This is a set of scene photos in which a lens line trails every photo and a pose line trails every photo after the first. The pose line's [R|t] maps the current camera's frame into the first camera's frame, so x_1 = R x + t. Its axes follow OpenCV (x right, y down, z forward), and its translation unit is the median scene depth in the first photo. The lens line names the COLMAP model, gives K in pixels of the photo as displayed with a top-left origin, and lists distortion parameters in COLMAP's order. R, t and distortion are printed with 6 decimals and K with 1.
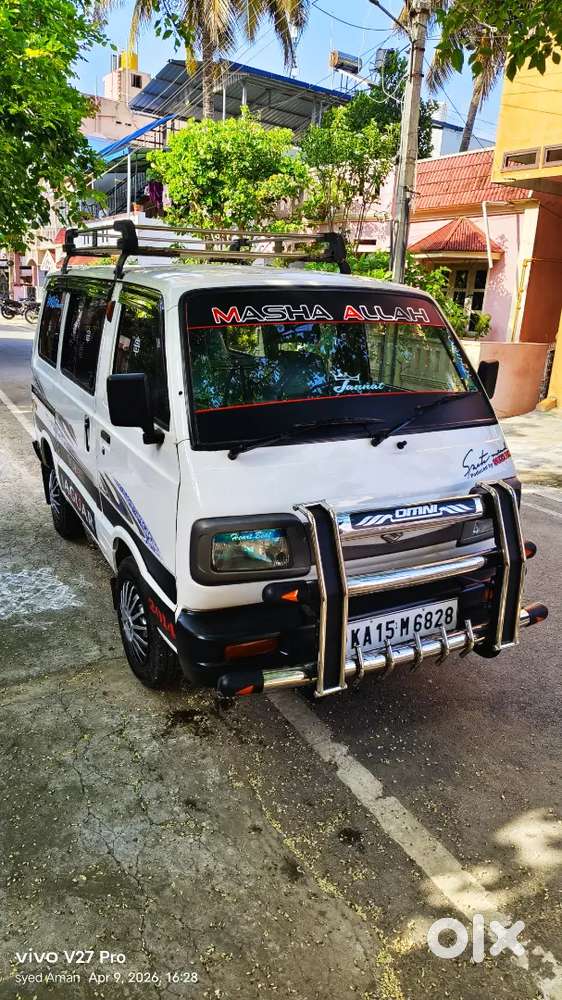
lens RADIAL K [[708.5, 0, 281.0], [0, 708.5, 500.0], [0, 0, 1]] dist [0.001066, -0.004754]
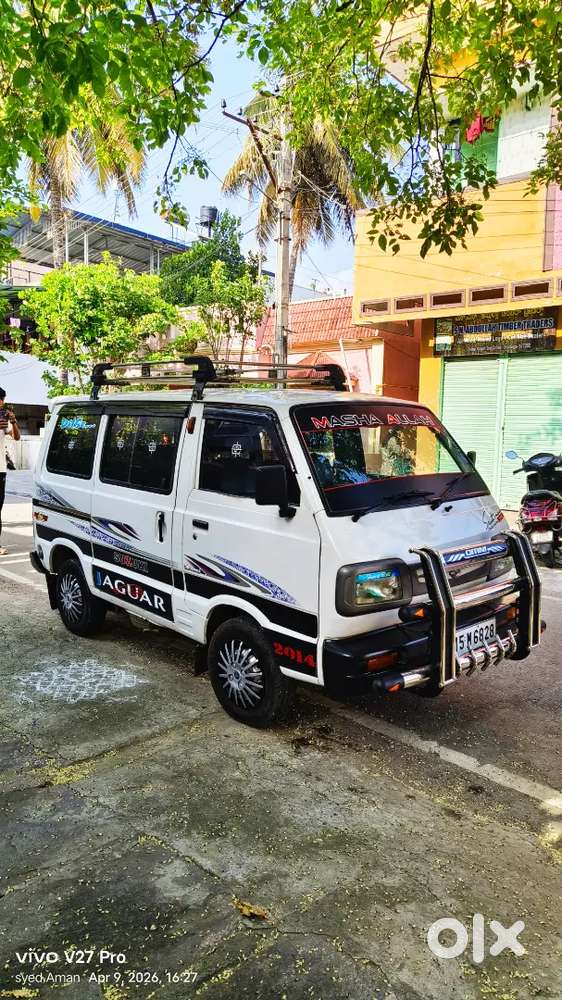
lens RADIAL K [[716.3, 0, 296.7], [0, 716.3, 503.1], [0, 0, 1]] dist [0.011704, 0.001394]
pose [[0.959982, -0.055208, 0.274565, -0.486165], [0.100593, 0.982926, -0.154072, 0.094981], [-0.261371, 0.175526, 0.949145, -0.259959]]
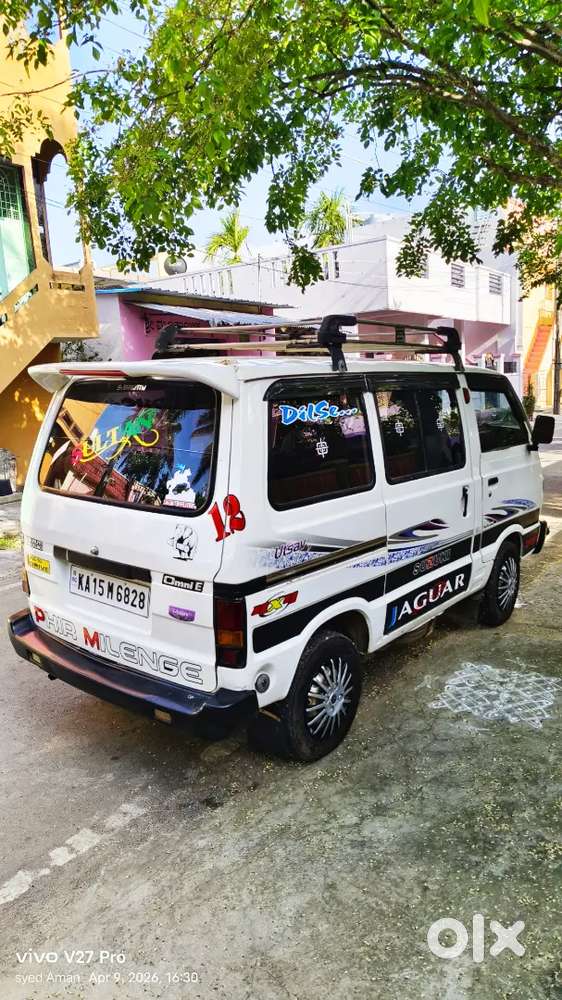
lens RADIAL K [[692.1, 0, 279.6], [0, 692.1, 493.7], [0, 0, 1]] dist [-0.019679, -0.000735]
pose [[-0.422642, -0.180459, 0.888149, -1.454349], [0.270138, 0.910347, 0.313519, -0.686482], [-0.865101, 0.372429, -0.336002, 2.078477]]
